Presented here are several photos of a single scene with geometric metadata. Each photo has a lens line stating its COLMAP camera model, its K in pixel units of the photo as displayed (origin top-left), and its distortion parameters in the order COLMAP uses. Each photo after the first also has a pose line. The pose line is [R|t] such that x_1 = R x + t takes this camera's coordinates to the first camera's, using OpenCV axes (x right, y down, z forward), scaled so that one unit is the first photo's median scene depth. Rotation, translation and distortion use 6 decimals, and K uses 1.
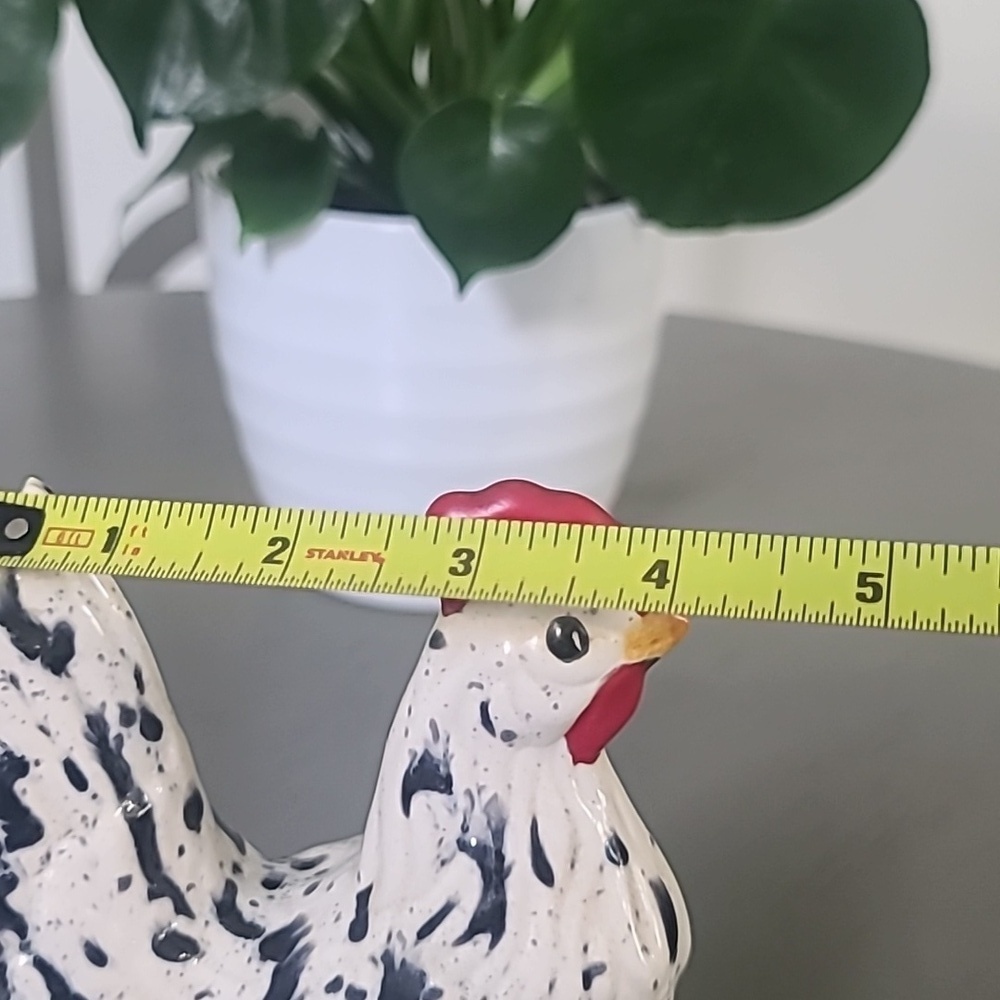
lens RADIAL K [[1647.8, 0, 486.3], [0, 1647.8, 500.9], [0, 0, 1]] dist [0.008498, -0.257713]
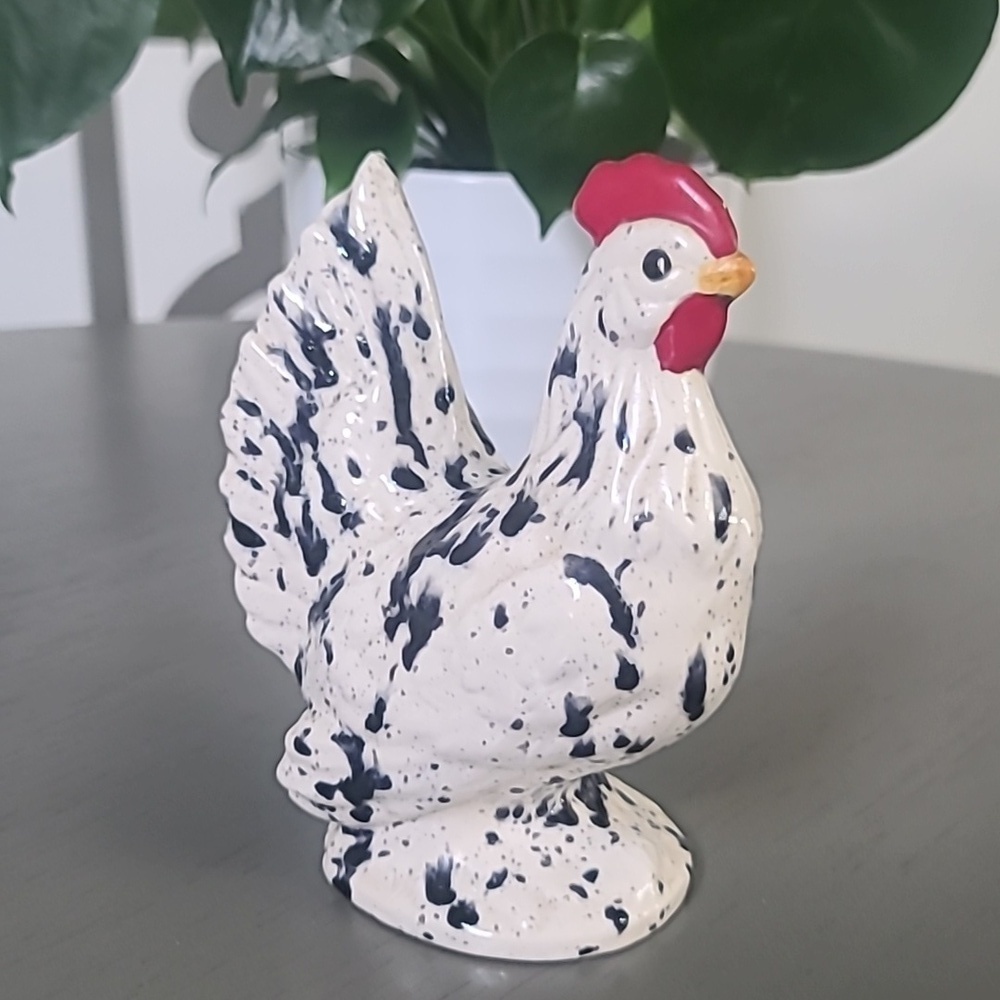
lens RADIAL K [[1604.1, 0, 475.8], [0, 1604.1, 499.2], [0, 0, 1]] dist [0.031380, 0.022034]
pose [[0.864890, 0.156327, -0.476998, 0.564035], [-0.187333, 0.982135, -0.017795, 0.313914], [0.465695, 0.104748, 0.878724, -0.225960]]
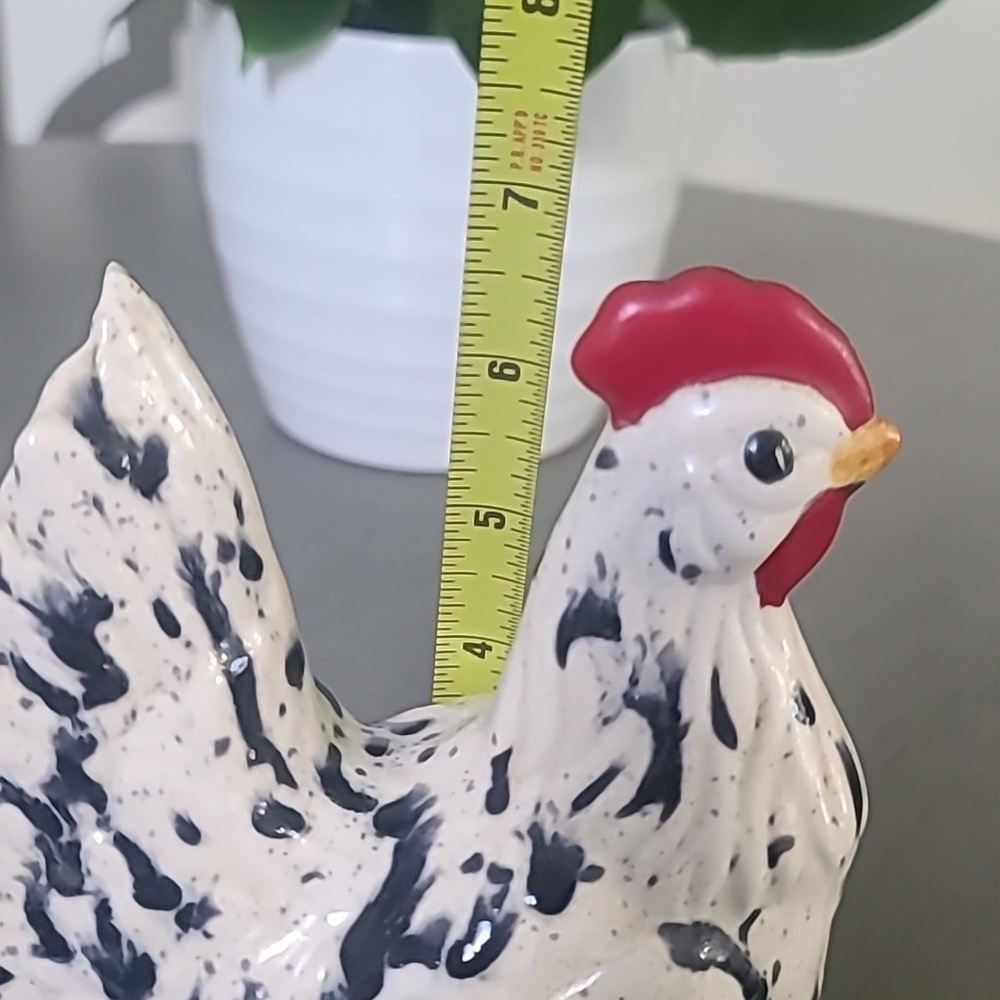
lens RADIAL K [[1660.1, 0, 476.3], [0, 1660.1, 497.9], [0, 0, 1]] dist [-0.011334, 0.048994]
pose [[0.998783, 0.007459, 0.048746, -0.134619], [-0.010374, 0.998155, 0.059817, 0.053082], [-0.048210, -0.060250, 0.997018, 0.151853]]
